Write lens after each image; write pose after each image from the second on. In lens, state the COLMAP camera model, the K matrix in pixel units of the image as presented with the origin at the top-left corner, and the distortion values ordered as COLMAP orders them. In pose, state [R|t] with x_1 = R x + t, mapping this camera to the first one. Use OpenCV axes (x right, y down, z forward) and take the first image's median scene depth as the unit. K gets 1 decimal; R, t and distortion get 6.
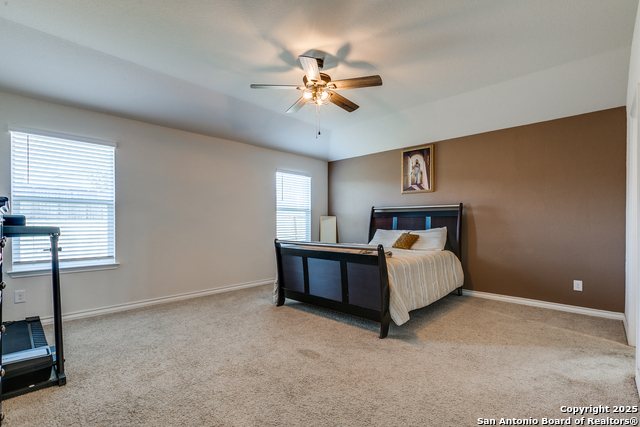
lens RADIAL K [[295.6, 0, 319.6], [0, 295.6, 217.1], [0, 0, 1]] dist [-0.003687, -0.000637]
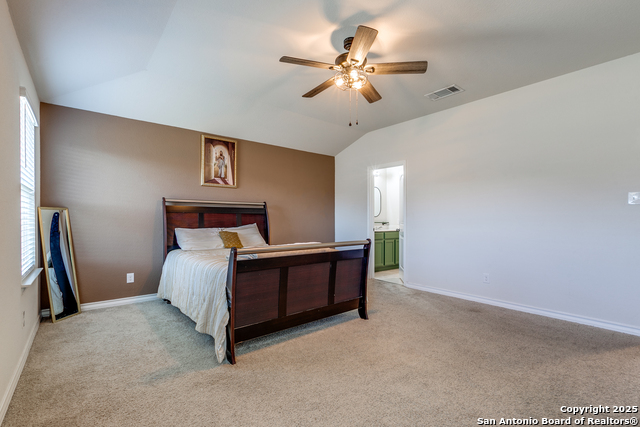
lens RADIAL K [[295.6, 0, 318.9], [0, 295.6, 214.0], [0, 0, 1]] dist [-0.003687, -0.000637]
pose [[0.110165, 0.014335, 0.993810, -0.550138], [-0.015512, 0.999799, -0.012702, 0.007641], [-0.993792, -0.014017, 0.110365, 0.603150]]
